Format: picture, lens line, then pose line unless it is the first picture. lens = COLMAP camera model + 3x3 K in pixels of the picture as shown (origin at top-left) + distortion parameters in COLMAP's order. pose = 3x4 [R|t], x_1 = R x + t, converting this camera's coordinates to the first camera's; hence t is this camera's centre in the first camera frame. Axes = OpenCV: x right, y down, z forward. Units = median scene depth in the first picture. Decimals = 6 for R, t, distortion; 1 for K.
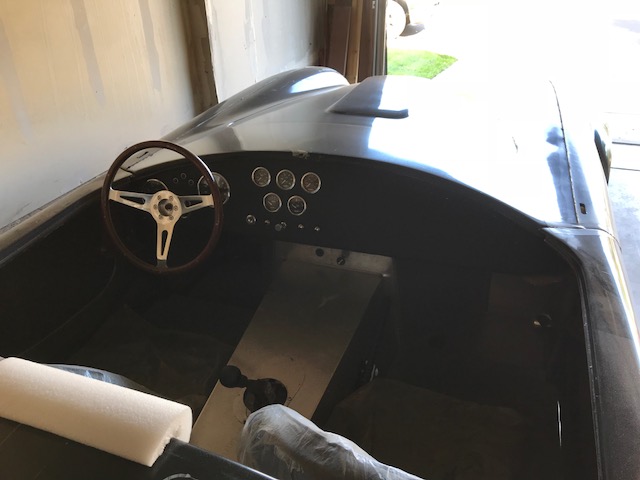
lens RADIAL K [[520.7, 0, 321.0], [0, 520.7, 240.1], [0, 0, 1]] dist [0.052995, -0.005457]
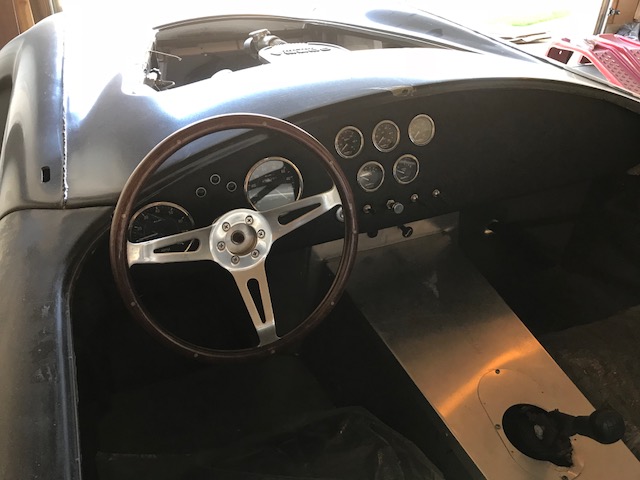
lens RADIAL K [[520.7, 0, 319.9], [0, 520.7, 241.4], [0, 0, 1]] dist [0.052995, -0.005457]
pose [[0.754765, -0.349135, 0.555369, -0.536558], [0.305926, 0.936241, 0.172807, -0.129019], [-0.580292, 0.039473, 0.813451, 0.511285]]
